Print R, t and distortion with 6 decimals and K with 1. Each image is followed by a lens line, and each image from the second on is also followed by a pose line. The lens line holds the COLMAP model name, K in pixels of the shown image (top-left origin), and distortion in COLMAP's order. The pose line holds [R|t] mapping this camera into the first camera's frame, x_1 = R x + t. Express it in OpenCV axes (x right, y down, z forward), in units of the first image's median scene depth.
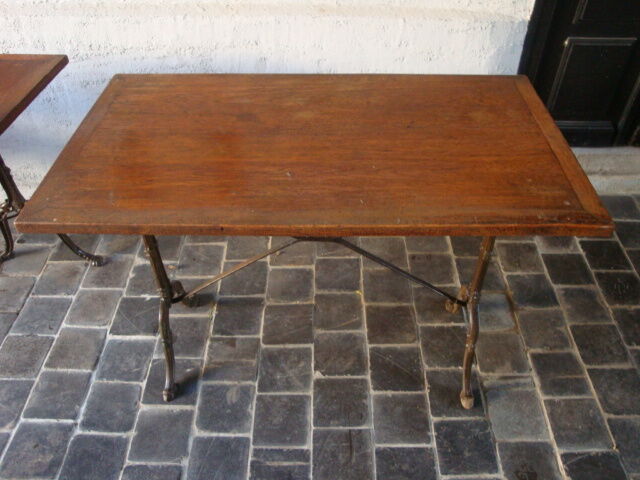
lens RADIAL K [[529.7, 0, 323.6], [0, 529.7, 238.7], [0, 0, 1]] dist [-0.162544, 0.137474]
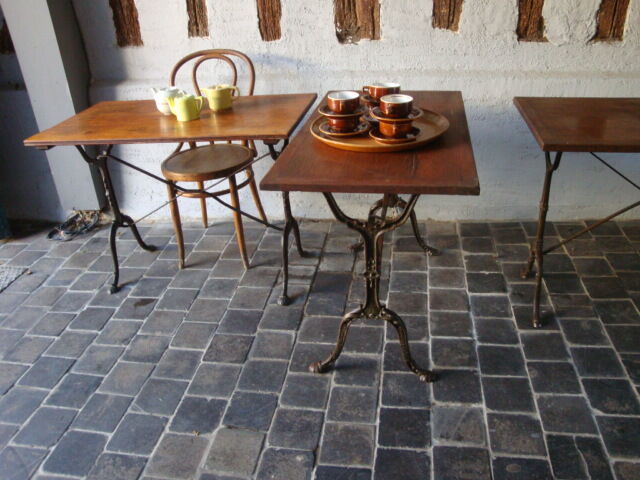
lens RADIAL K [[529.7, 0, 327.2], [0, 529.7, 238.4], [0, 0, 1]] dist [-0.162544, 0.137474]
pose [[0.988790, 0.014751, -0.148585, -0.590006], [-0.050891, 0.968819, -0.242485, 0.403214], [0.140376, 0.247328, 0.958709, -0.376529]]
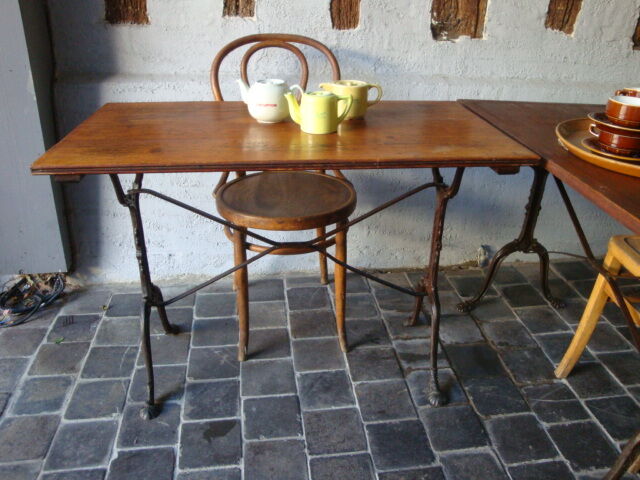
lens RADIAL K [[529.7, 0, 326.4], [0, 529.7, 232.5], [0, 0, 1]] dist [-0.162544, 0.137474]
pose [[0.990312, -0.034501, 0.134508, -1.215037], [0.072944, 0.953483, -0.292487, 0.207056], [-0.118160, 0.299465, 0.946762, 0.018231]]
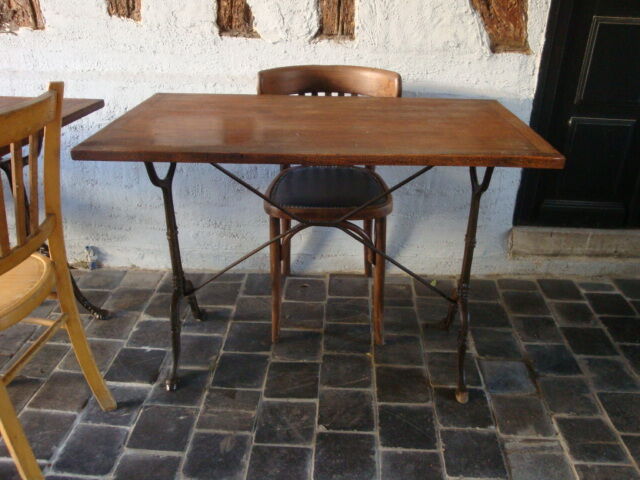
lens RADIAL K [[529.7, 0, 326.3], [0, 529.7, 237.6], [0, 0, 1]] dist [-0.162544, 0.137474]
pose [[0.998852, 0.036419, -0.031124, 0.012905], [-0.043692, 0.958991, -0.280048, 0.183813], [0.019648, 0.281086, 0.959481, 0.035798]]
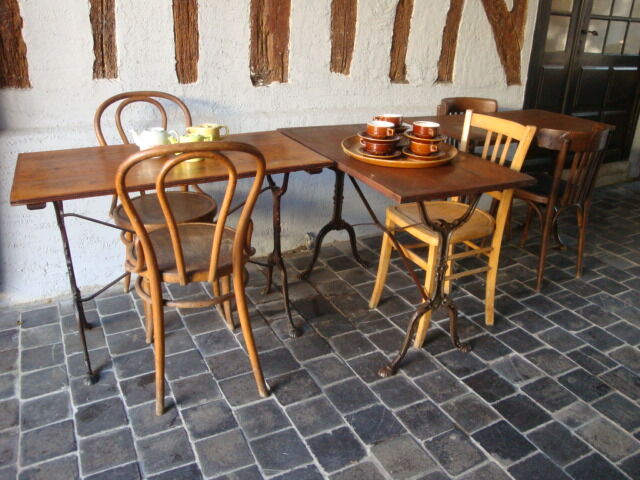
lens RADIAL K [[529.7, 0, 326.6], [0, 529.7, 234.6], [0, 0, 1]] dist [-0.162544, 0.137474]
pose [[0.879775, -0.159151, 0.447958, -1.403510], [0.301213, 0.915627, -0.266268, 0.389163], [-0.367786, 0.369187, 0.853484, -0.333288]]
